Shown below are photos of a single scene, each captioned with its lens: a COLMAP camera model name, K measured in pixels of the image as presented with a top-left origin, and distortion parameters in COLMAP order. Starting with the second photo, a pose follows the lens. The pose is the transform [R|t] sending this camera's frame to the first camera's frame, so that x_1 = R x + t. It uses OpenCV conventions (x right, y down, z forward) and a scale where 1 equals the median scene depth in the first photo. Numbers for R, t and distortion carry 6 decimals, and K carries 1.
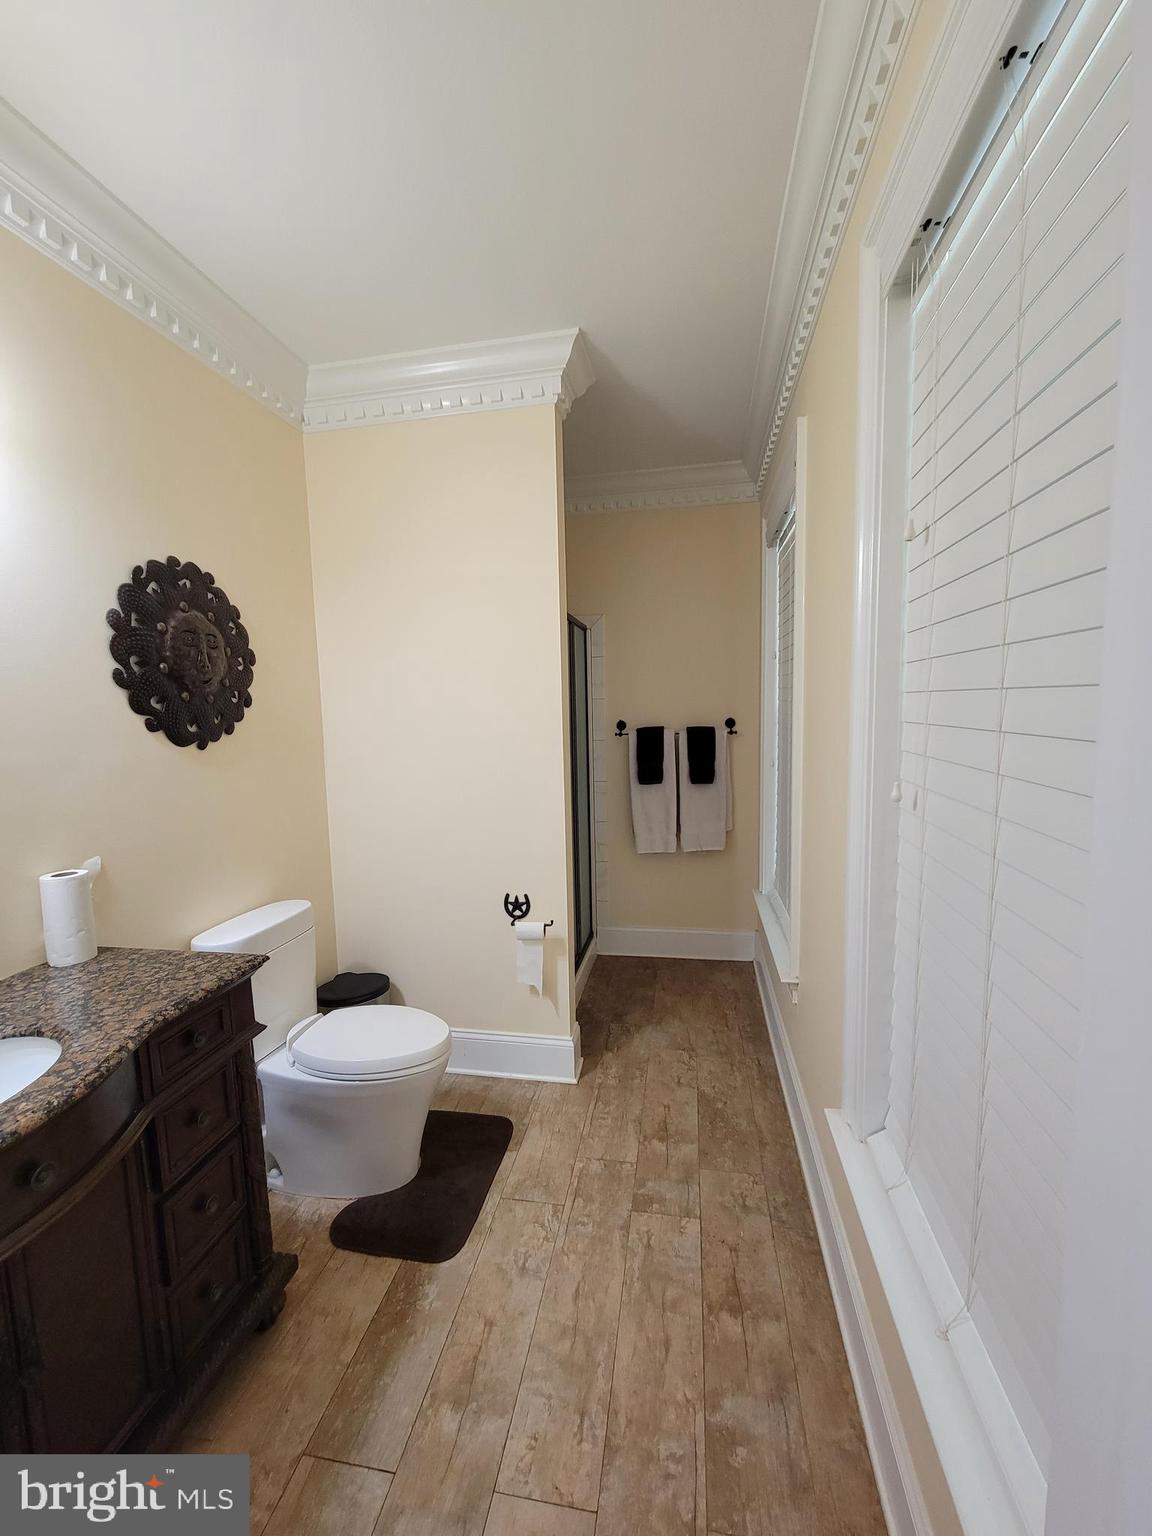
lens RADIAL K [[625.0, 0, 576.9], [0, 625.0, 776.1], [0, 0, 1]] dist [0.000344, -0.000734]
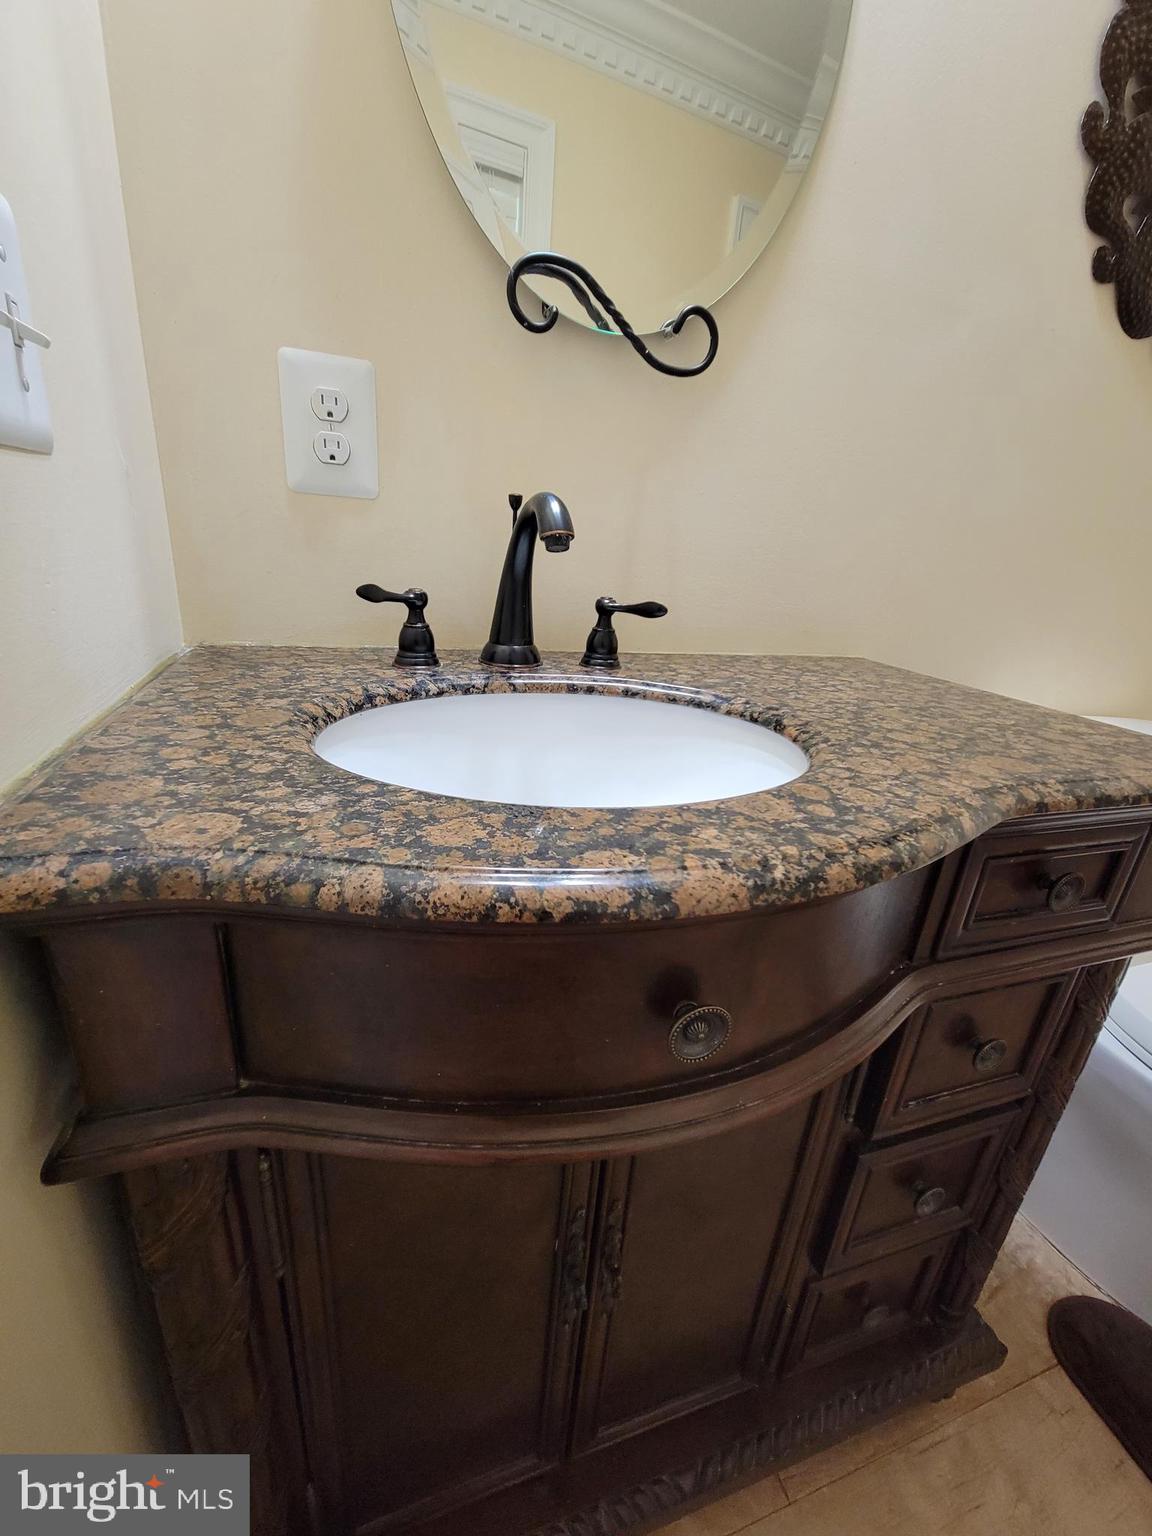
lens RADIAL K [[623.7, 0, 577.8], [0, 623.7, 772.6], [0, 0, 1]] dist [-0.001204, -0.000253]
pose [[0.478119, 0.365137, -0.798798, -0.350458], [-0.183799, 0.930945, 0.315530, 0.213016], [0.858848, -0.004043, 0.512214, 0.405102]]
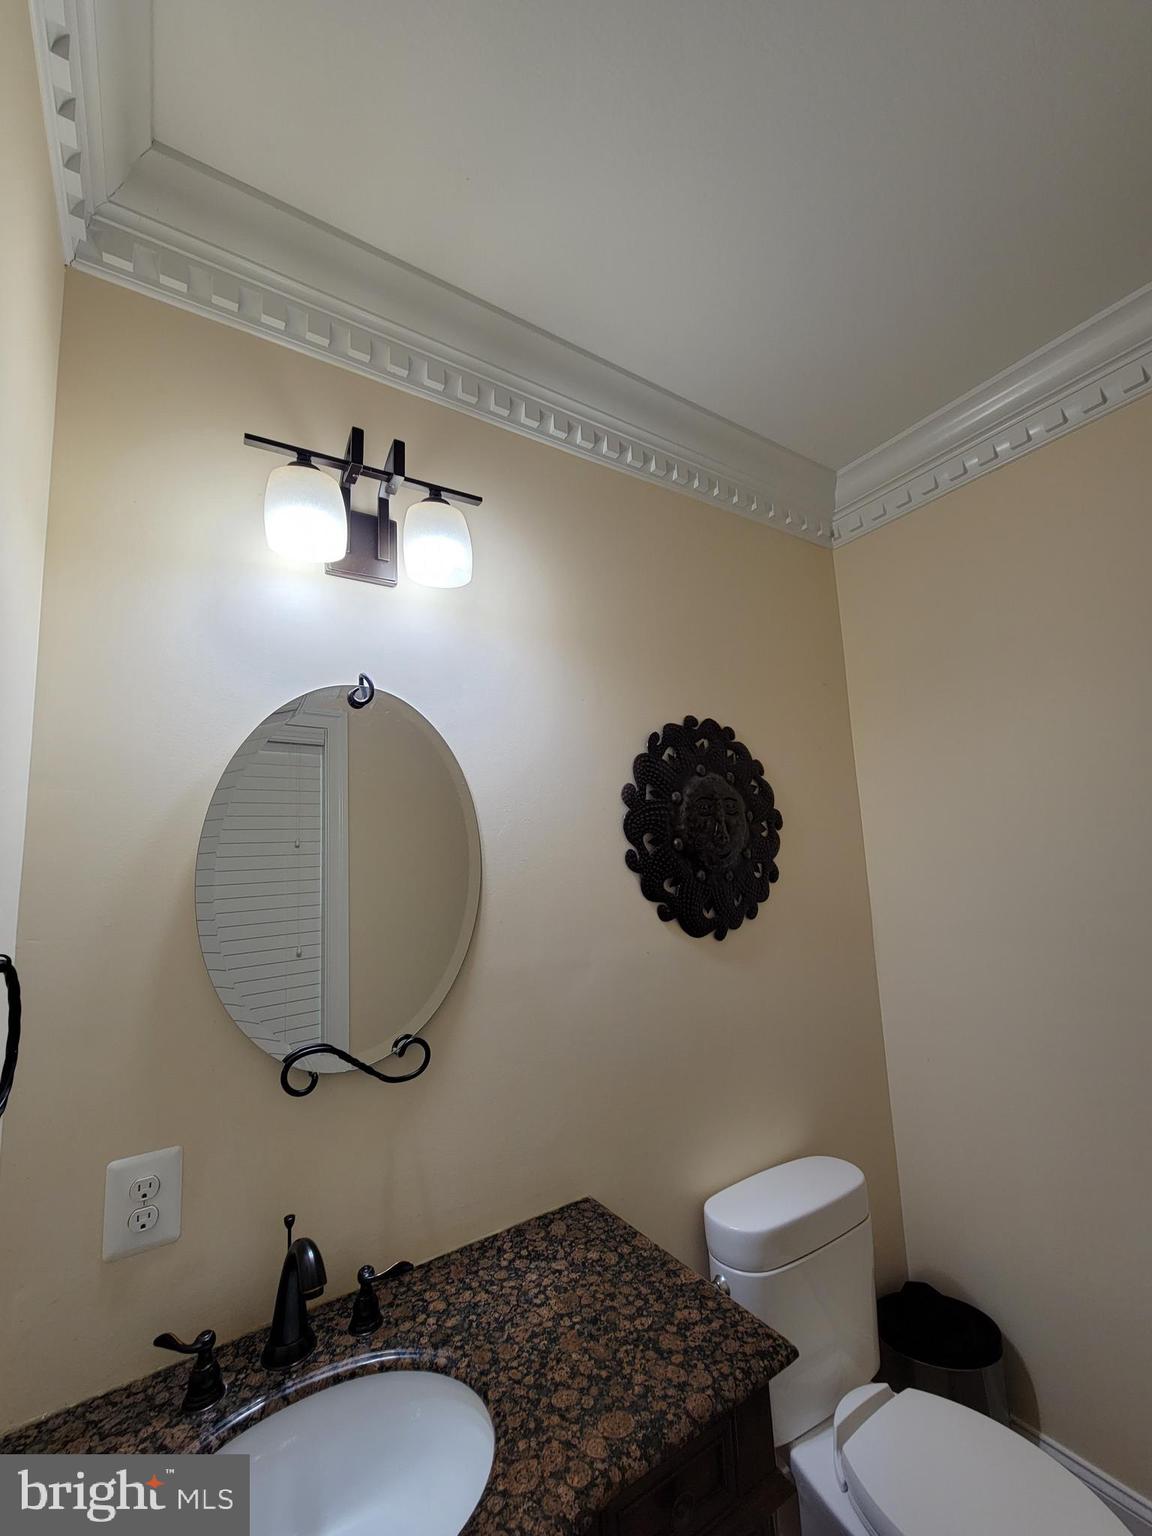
lens RADIAL K [[625.0, 0, 576.9], [0, 625.0, 776.1], [0, 0, 1]] dist [0.000344, -0.000734]
pose [[0.687041, -0.103497, -0.719210, -0.139289], [-0.047751, 0.981233, -0.186818, -0.101339], [0.725048, 0.162695, 0.669205, 0.326255]]
